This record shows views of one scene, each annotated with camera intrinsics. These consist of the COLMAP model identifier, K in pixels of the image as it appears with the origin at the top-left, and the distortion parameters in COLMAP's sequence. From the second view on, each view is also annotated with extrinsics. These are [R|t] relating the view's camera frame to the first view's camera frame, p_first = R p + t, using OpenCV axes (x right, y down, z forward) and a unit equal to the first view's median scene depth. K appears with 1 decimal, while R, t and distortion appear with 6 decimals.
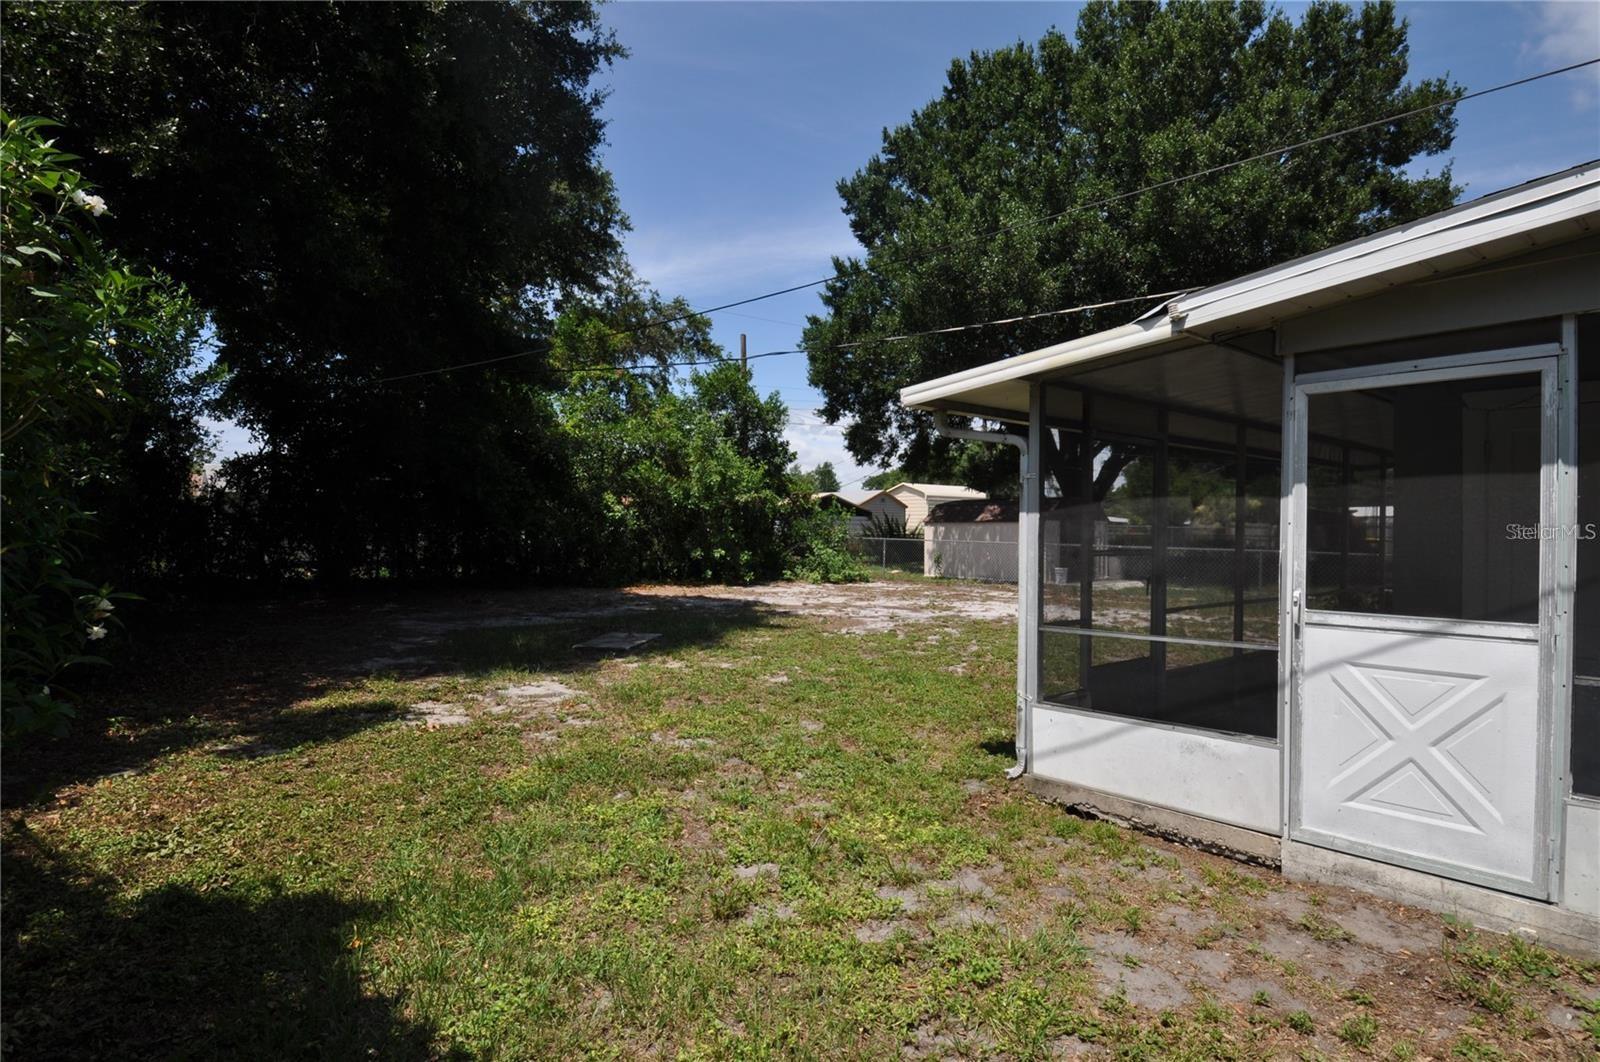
lens RADIAL K [[825.3, 0, 800.0], [0, 825.3, 531.0], [0, 0, 1]] dist [-0.009064, -0.001249]
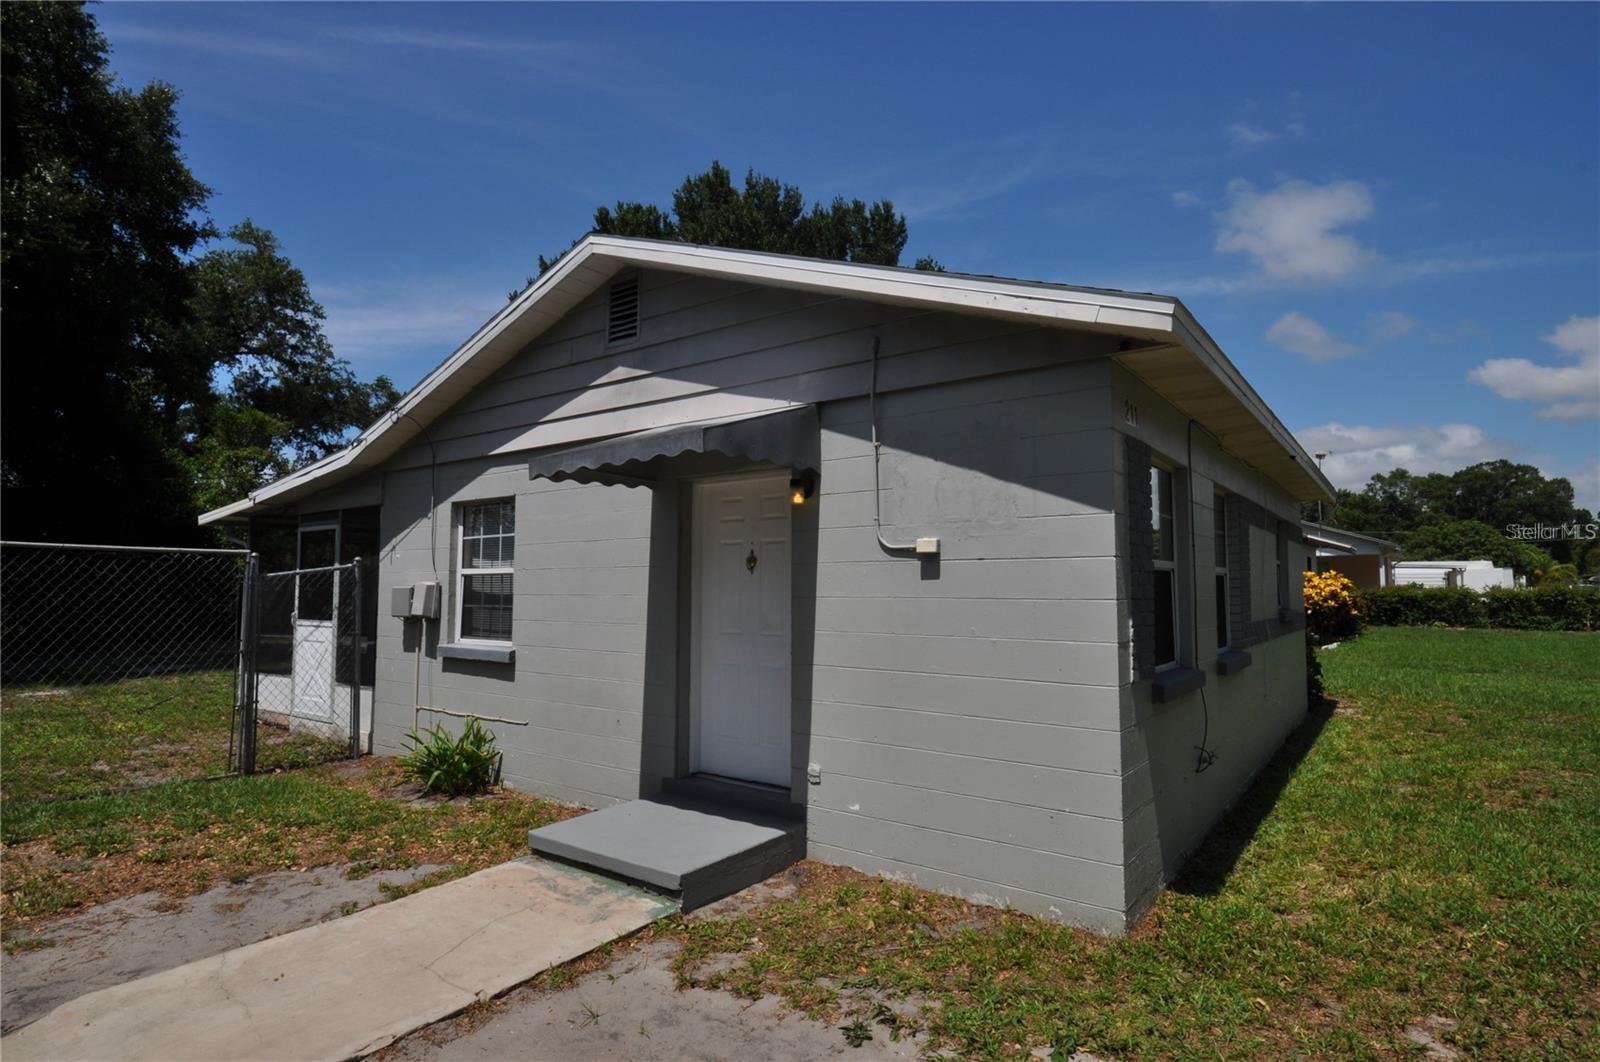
lens RADIAL K [[825.3, 0, 800.0], [0, 825.3, 531.0], [0, 0, 1]] dist [-0.009064, -0.001249]
pose [[0.975670, 0.013675, 0.218819, 0.204096], [0.001282, 0.997680, -0.068068, -0.000079], [-0.219242, 0.066692, 0.973388, -0.231288]]
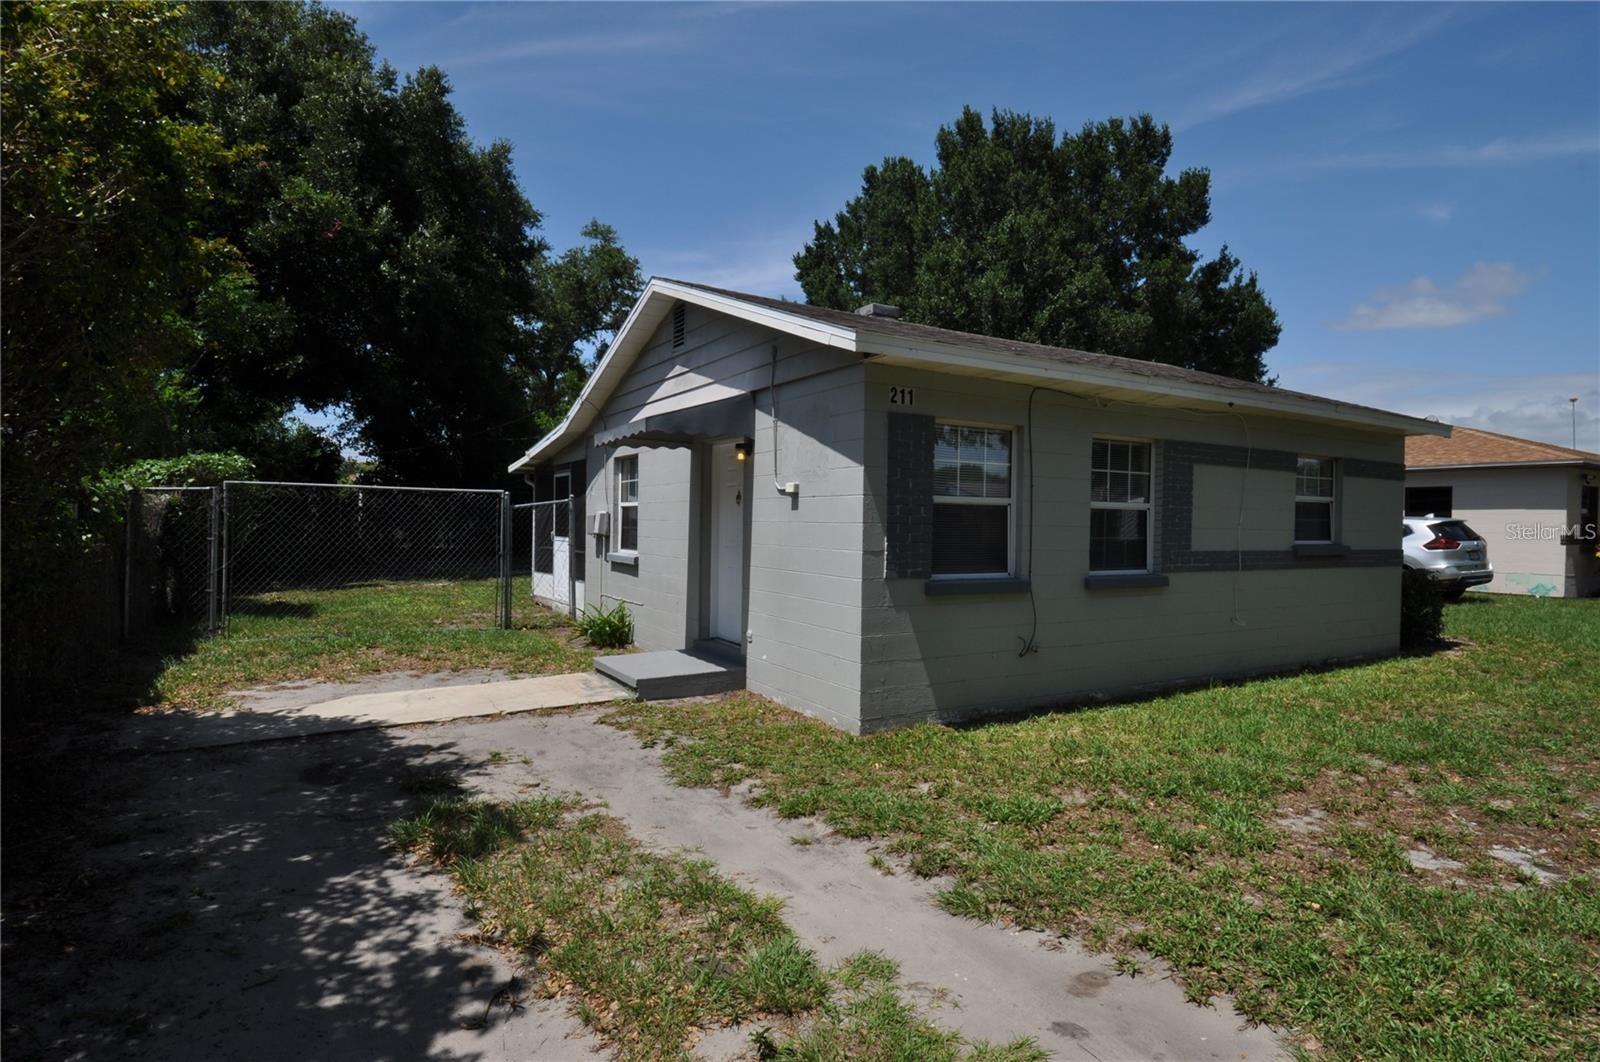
lens RADIAL K [[820.2, 0, 800.0], [0, 820.2, 531.0], [0, 0, 1]] dist [0.037918, 0.000023]
pose [[0.984165, 0.013899, -0.176710, 0.309525], [-0.012077, 0.999862, 0.011382, 0.001981], [0.176844, -0.009068, 0.984197, -0.319480]]
